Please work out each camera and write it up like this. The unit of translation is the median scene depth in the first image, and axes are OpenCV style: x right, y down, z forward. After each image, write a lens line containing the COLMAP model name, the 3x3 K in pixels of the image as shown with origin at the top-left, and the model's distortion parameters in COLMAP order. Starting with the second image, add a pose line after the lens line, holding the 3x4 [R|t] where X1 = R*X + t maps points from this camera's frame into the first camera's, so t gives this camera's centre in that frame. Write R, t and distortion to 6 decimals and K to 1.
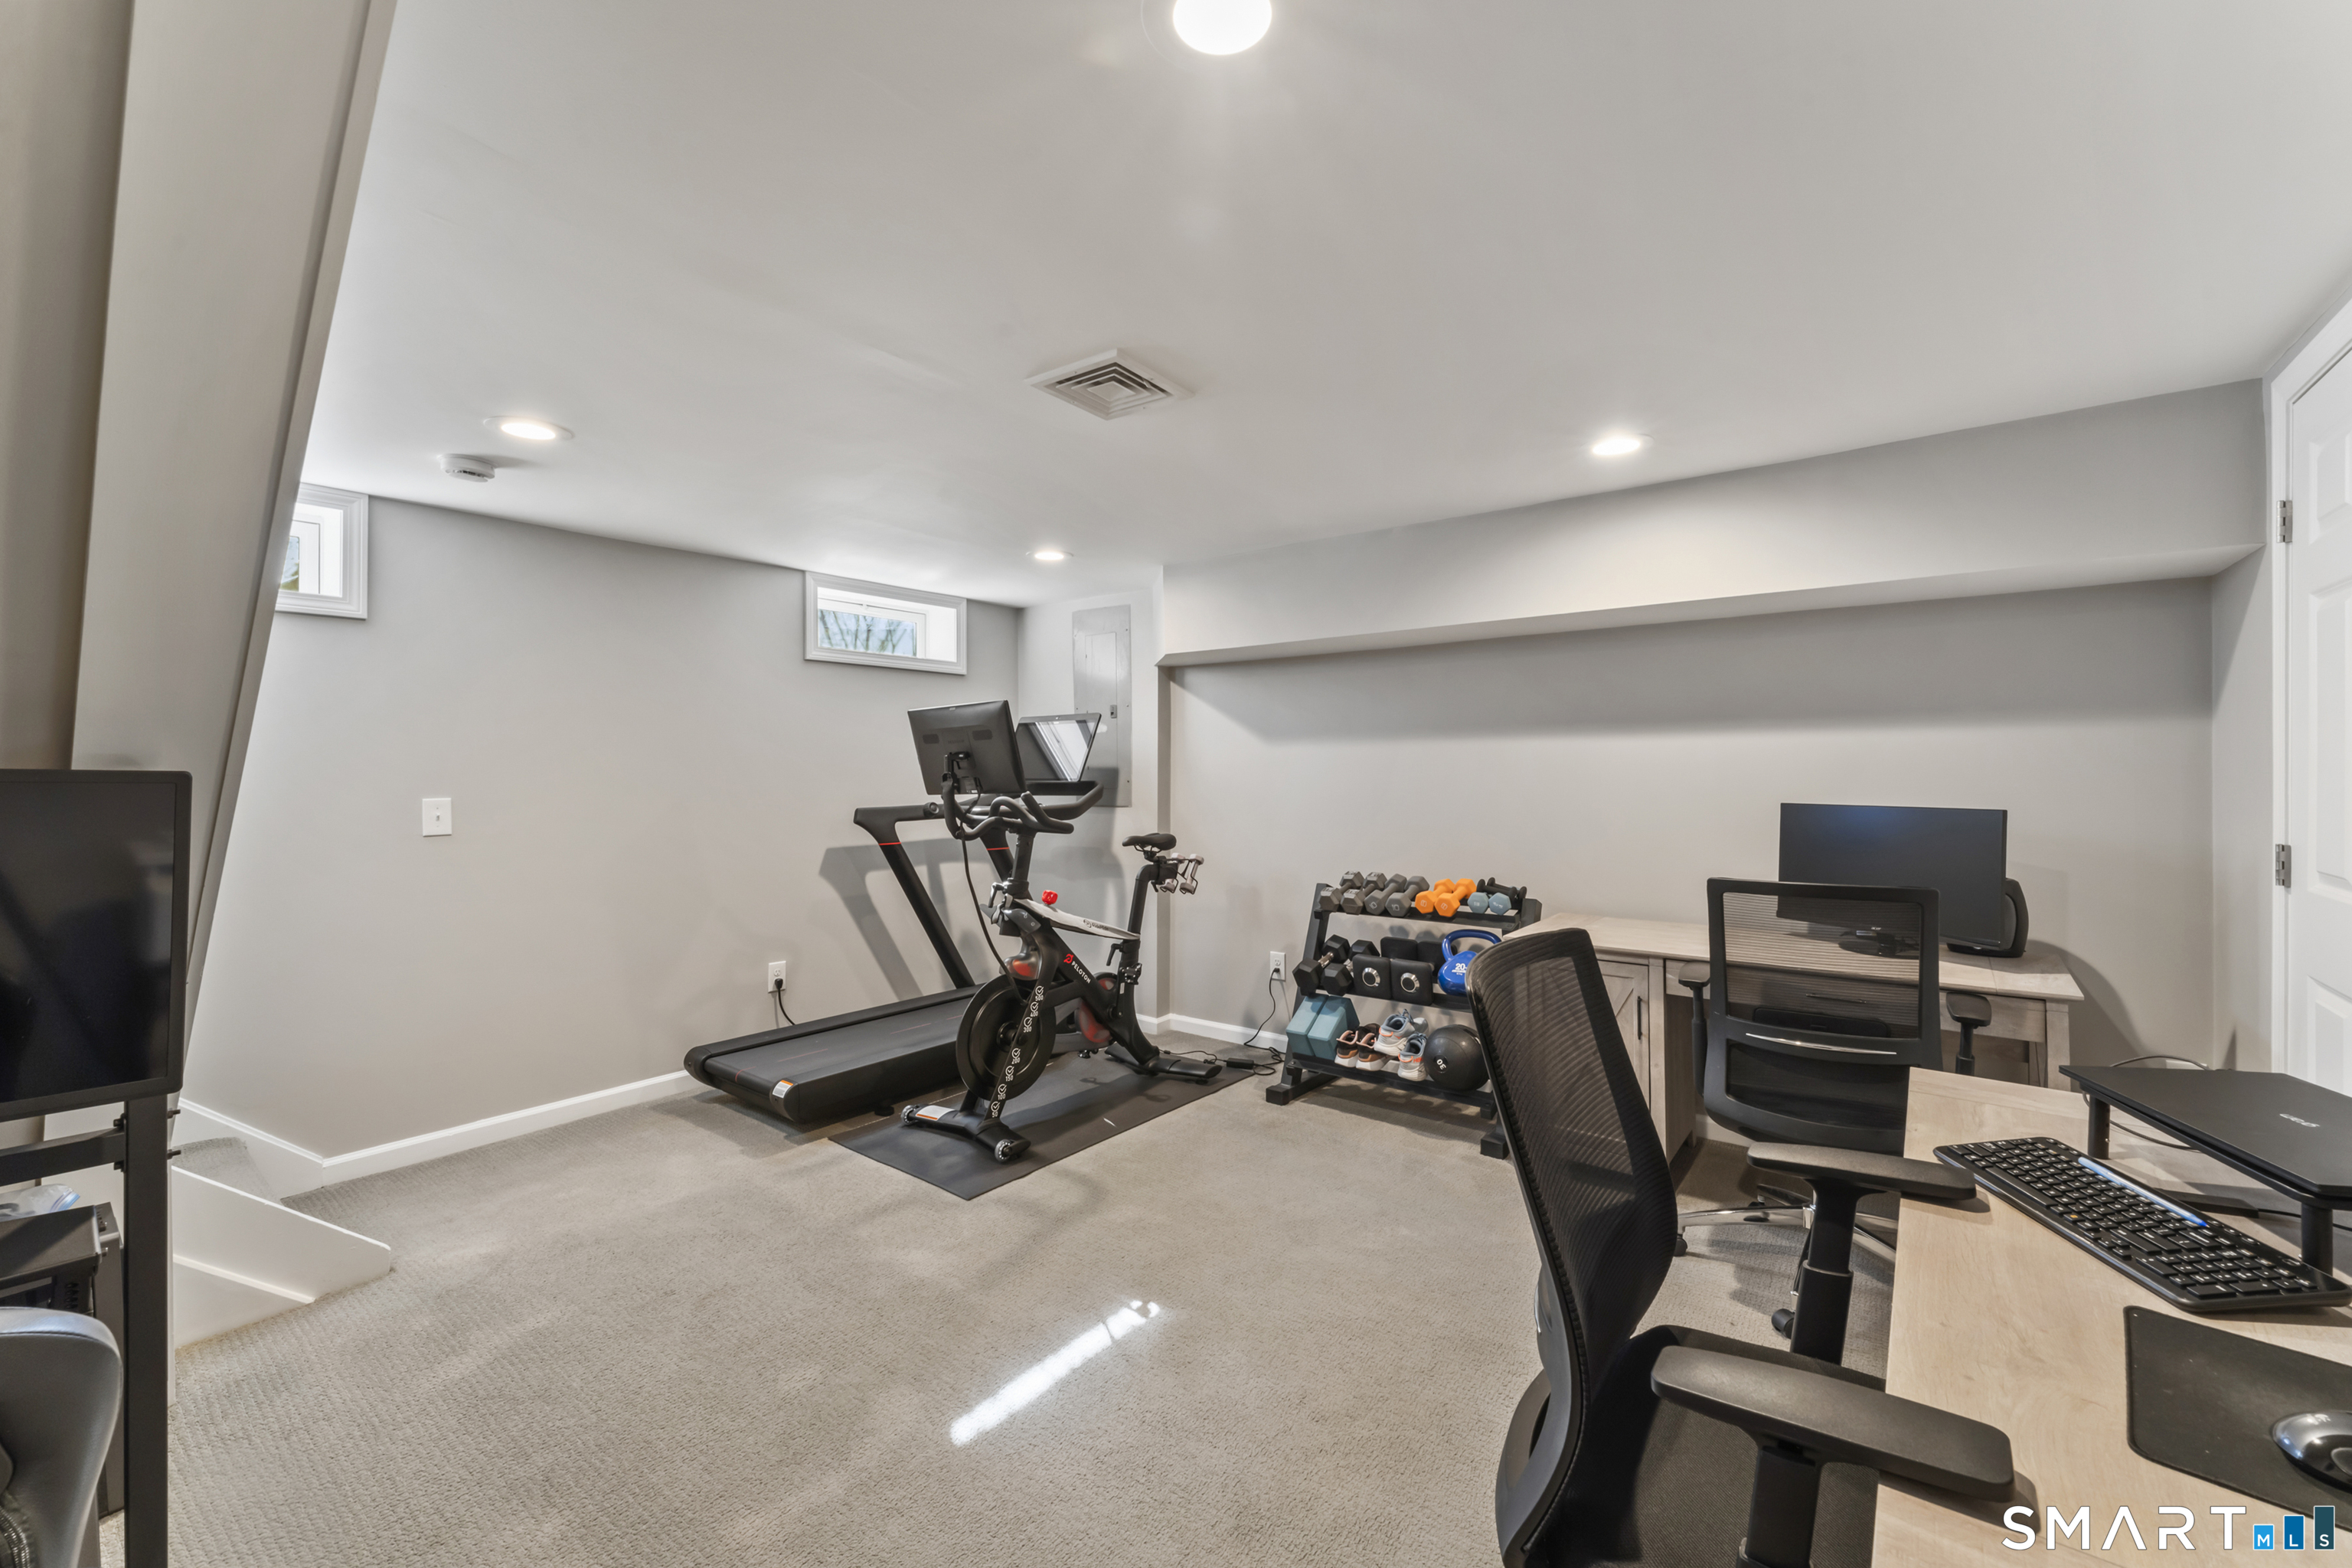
lens RADIAL K [[956.2, 0, 1176.6], [0, 956.2, 775.5], [0, 0, 1]] dist [-0.014127, -0.000272]
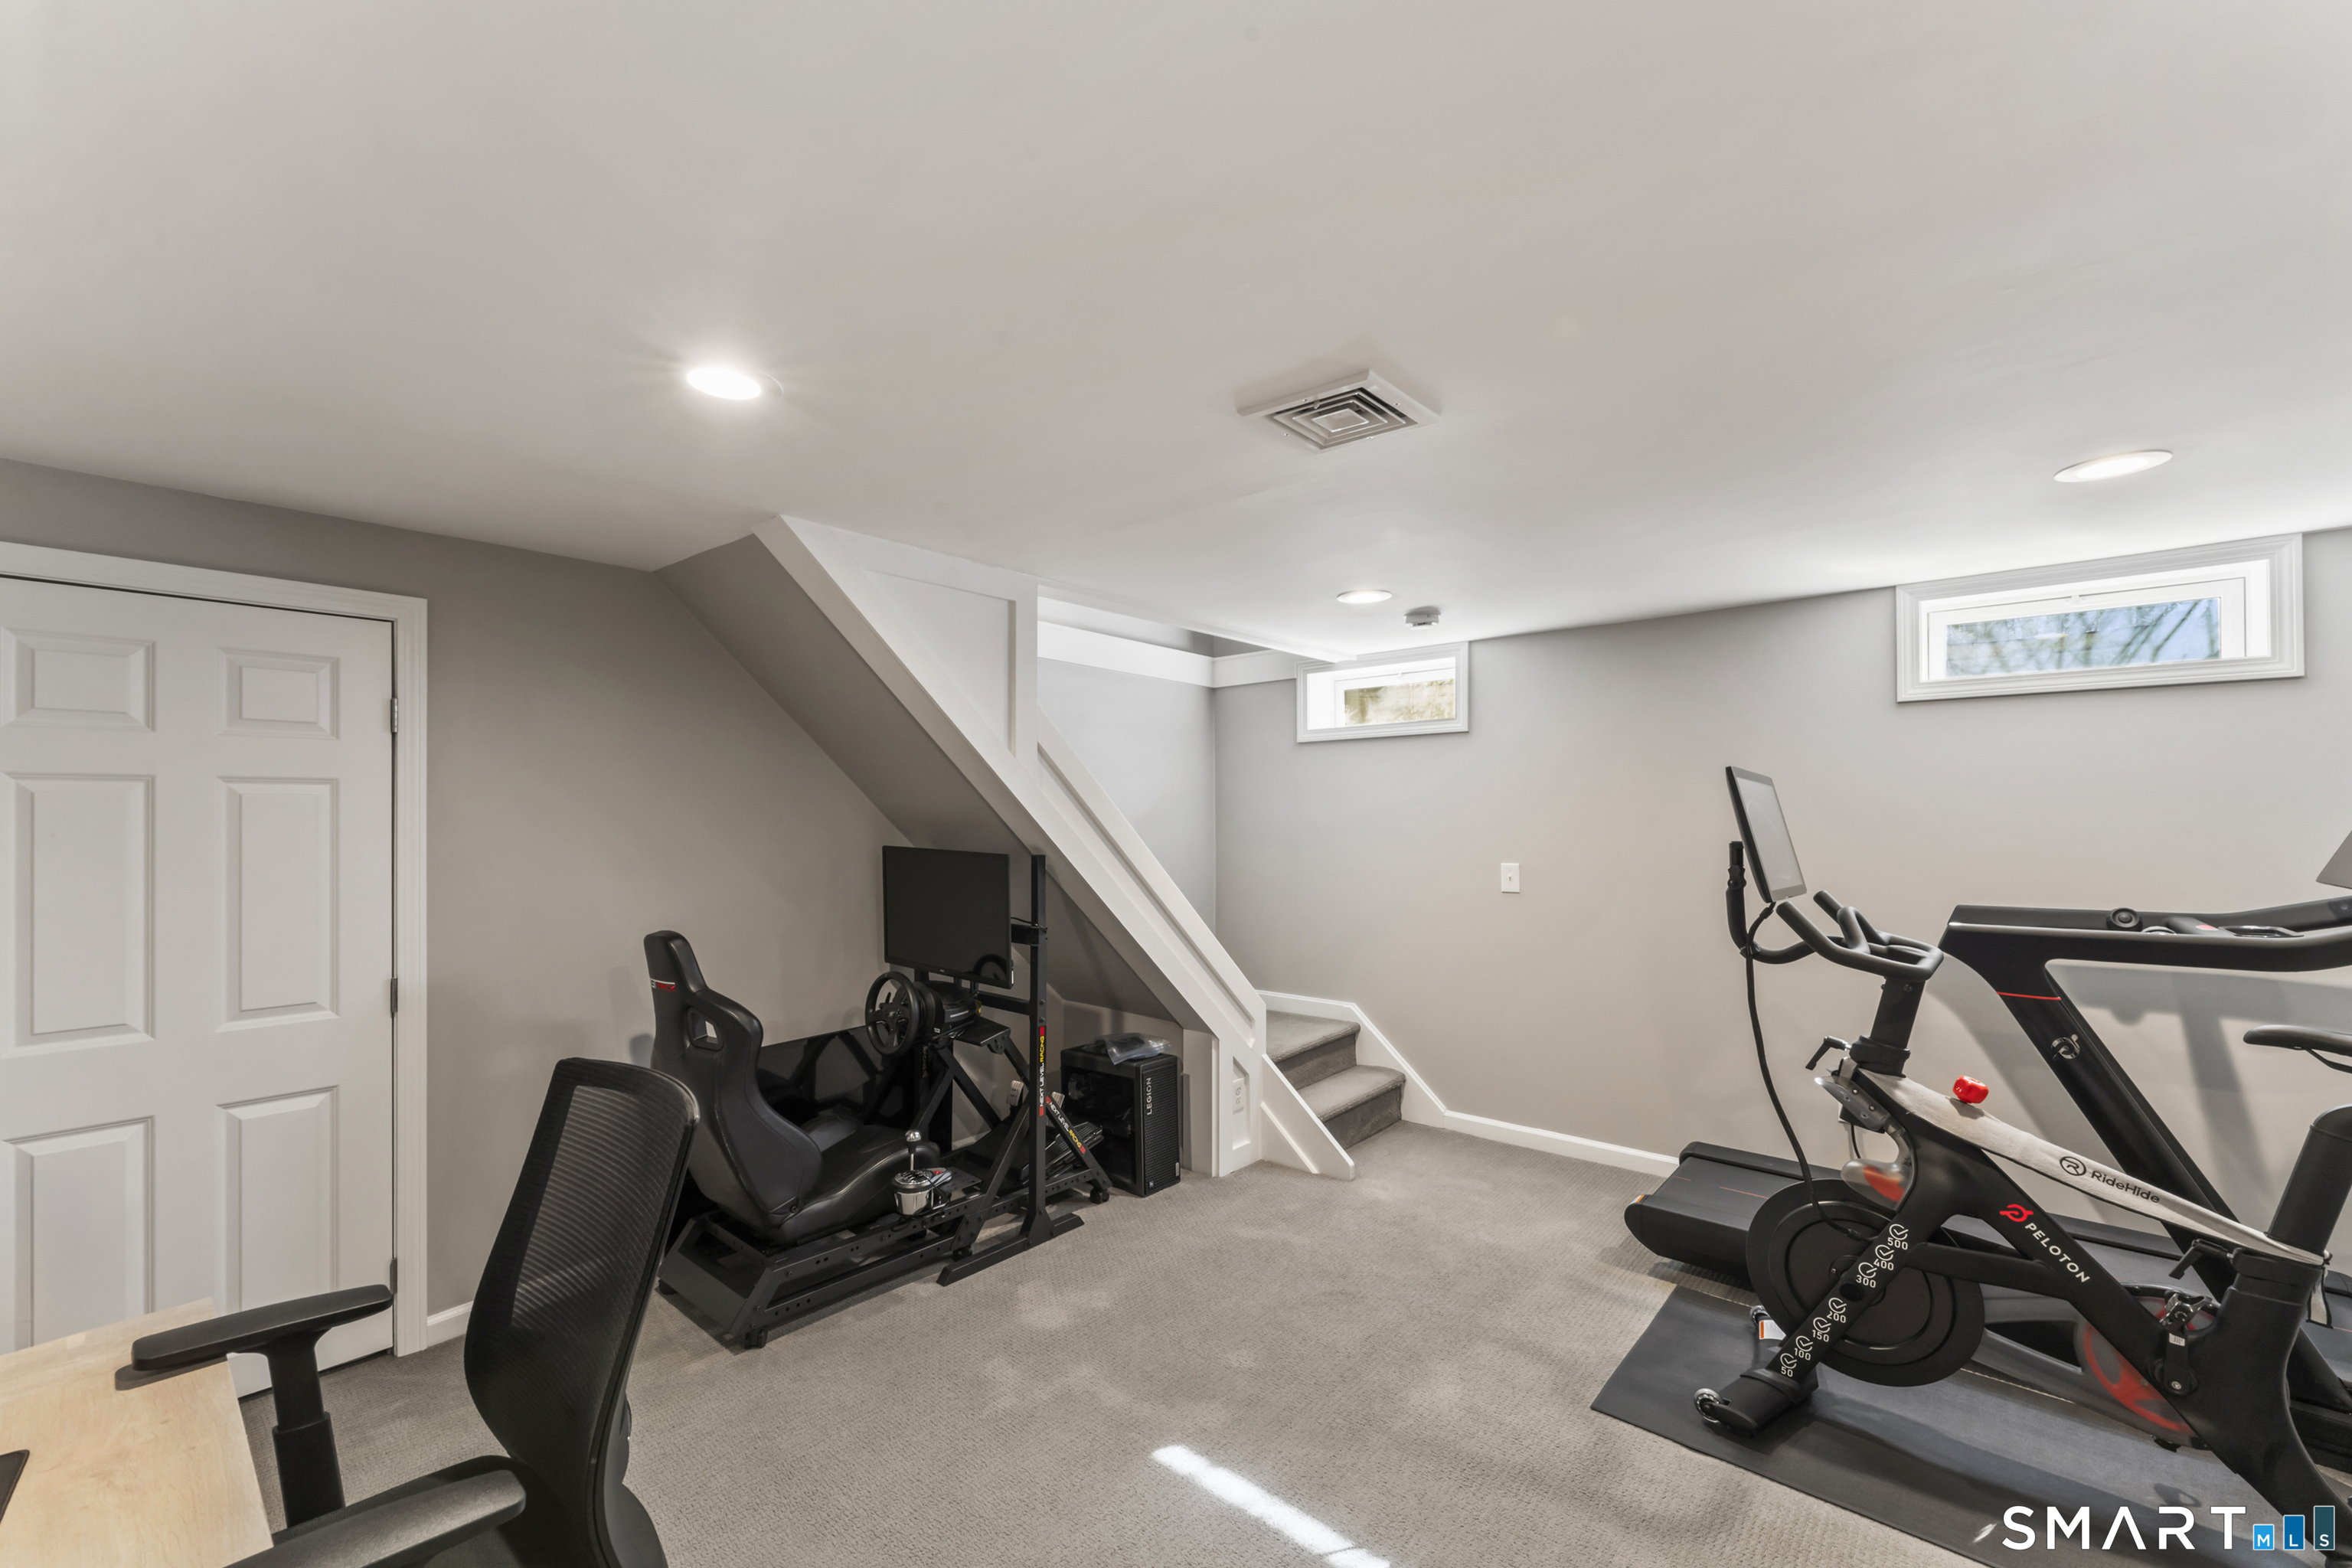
lens RADIAL K [[956.2, 0, 1172.5], [0, 956.2, 786.5], [0, 0, 1]] dist [-0.014127, -0.000272]
pose [[-0.069577, -0.021387, -0.997347, 0.543340], [0.002071, 0.999765, -0.021583, -0.052673], [0.997574, -0.003567, -0.069517, 0.629784]]
